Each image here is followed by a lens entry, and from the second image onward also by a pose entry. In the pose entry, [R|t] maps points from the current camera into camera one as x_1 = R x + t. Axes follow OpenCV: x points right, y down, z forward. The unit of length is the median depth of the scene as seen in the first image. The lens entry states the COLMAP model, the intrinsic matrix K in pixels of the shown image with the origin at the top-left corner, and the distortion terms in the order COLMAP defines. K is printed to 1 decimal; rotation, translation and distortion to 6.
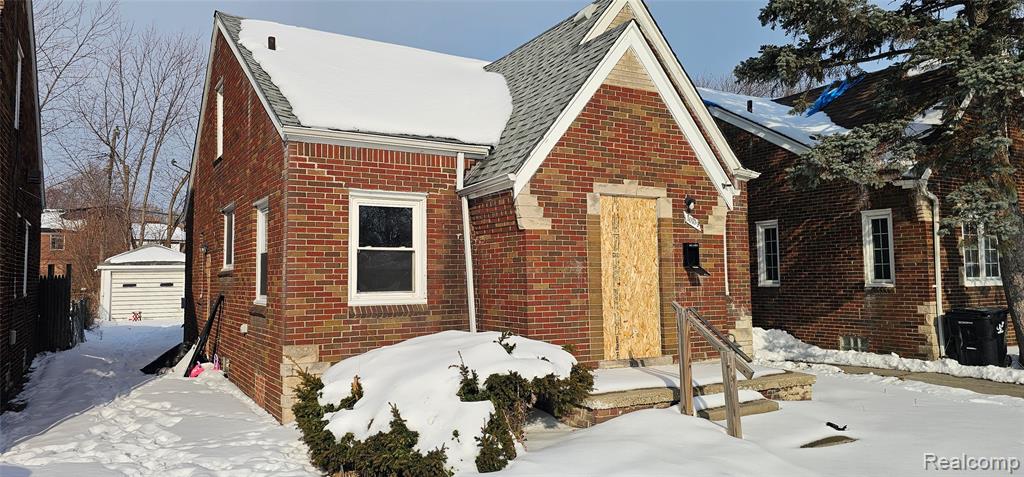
lens RADIAL K [[670.5, 0, 479.9], [0, 670.5, 229.0], [0, 0, 1]] dist [0.052704, -0.040543]
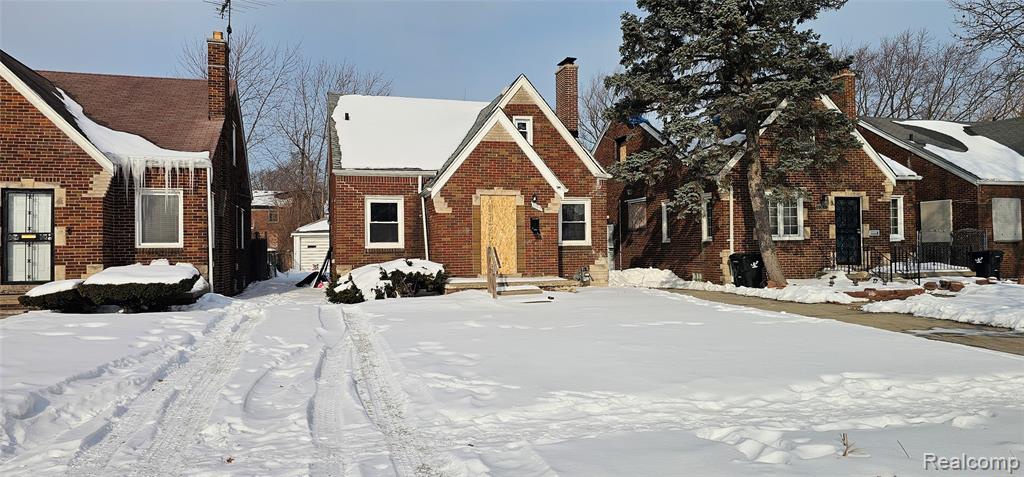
lens RADIAL K [[670.5, 0, 502.7], [0, 670.5, 233.1], [0, 0, 1]] dist [0.052704, -0.040543]
pose [[0.971343, -0.007217, -0.237571, 0.720323], [0.019933, 0.998491, 0.051167, -0.037497], [0.236843, -0.054436, 0.970022, -0.970700]]
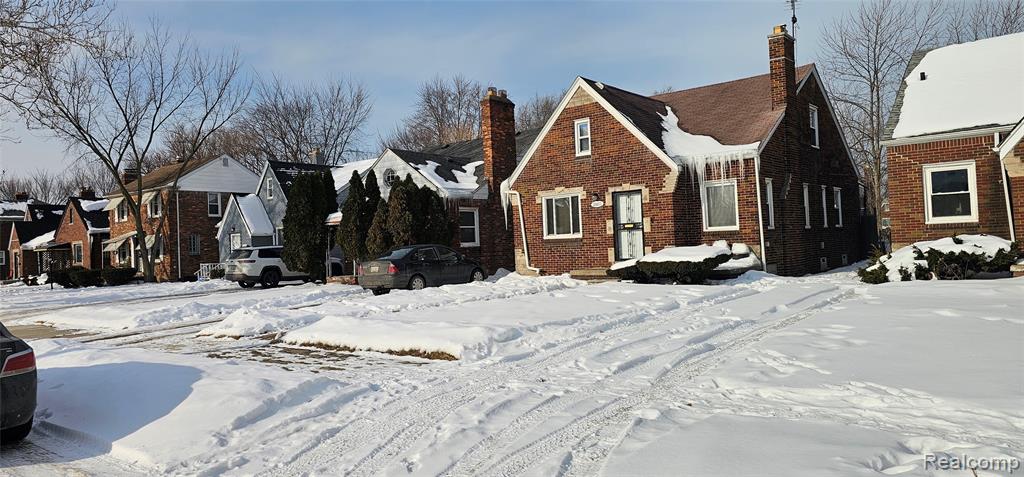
lens RADIAL K [[670.5, 0, 506.0], [0, 670.5, 228.7], [0, 0, 1]] dist [0.052704, -0.040543]
pose [[0.353602, -0.027902, -0.934980, 1.154899], [0.108889, 0.993987, 0.011518, -0.027504], [0.929037, -0.105881, 0.354514, -0.799595]]
